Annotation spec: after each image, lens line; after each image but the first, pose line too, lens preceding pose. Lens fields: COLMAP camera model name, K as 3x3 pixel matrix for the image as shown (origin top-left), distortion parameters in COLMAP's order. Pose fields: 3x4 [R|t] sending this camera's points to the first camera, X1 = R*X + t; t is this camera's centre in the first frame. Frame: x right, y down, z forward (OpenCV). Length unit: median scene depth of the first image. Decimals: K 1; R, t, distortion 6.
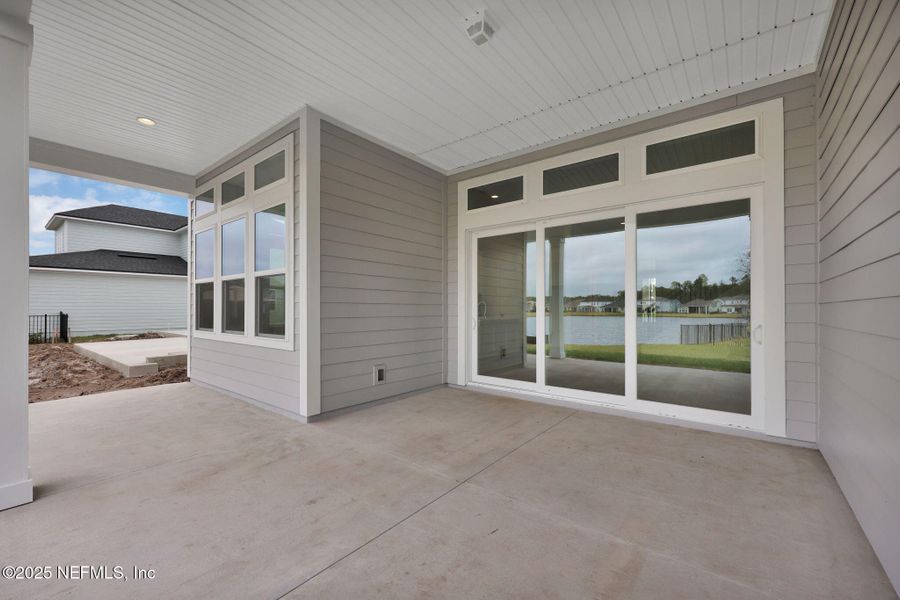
lens RADIAL K [[372.2, 0, 447.5], [0, 372.2, 304.7], [0, 0, 1]] dist [0.001944, 0.000262]
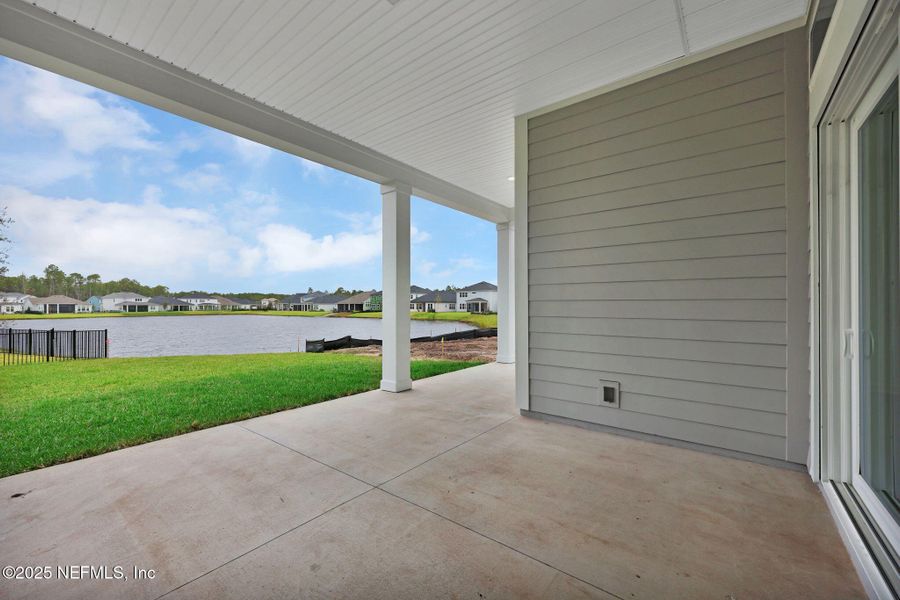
lens RADIAL K [[366.6, 0, 449.3], [0, 366.6, 303.8], [0, 0, 1]] dist [0.000801, 0.000082]
pose [[0.021075, -0.002125, -0.999776, 0.604337], [0.007085, 0.999973, -0.001976, 0.003423], [0.999753, -0.007042, 0.021089, 0.711341]]
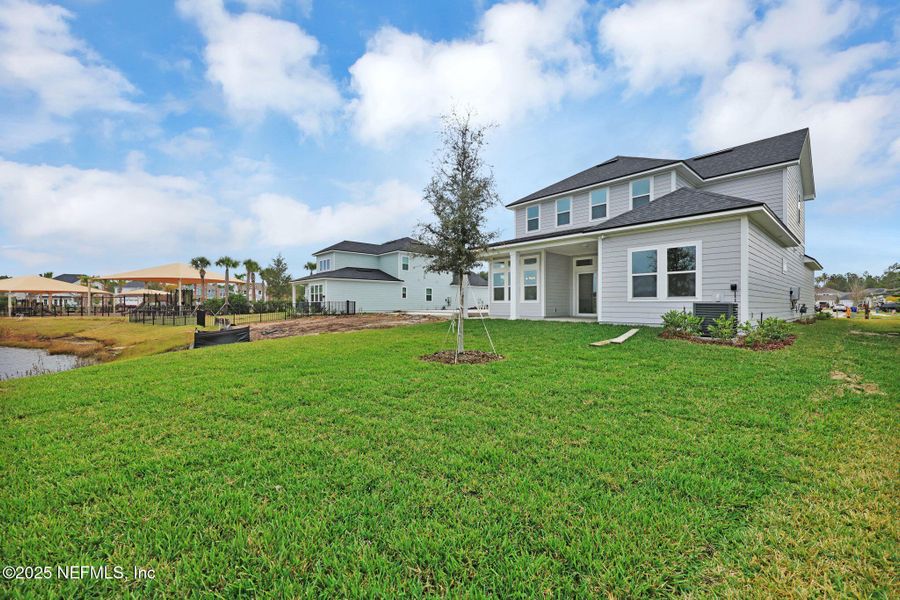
lens RADIAL K [[366.6, 0, 449.3], [0, 366.6, 303.8], [0, 0, 1]] dist [0.000801, 0.000082]
pose [[0.988057, 0.004459, -0.154023, -0.764136], [-0.004551, 0.999990, -0.000247, 0.132840], [0.154021, 0.000945, 0.988067, -3.343129]]
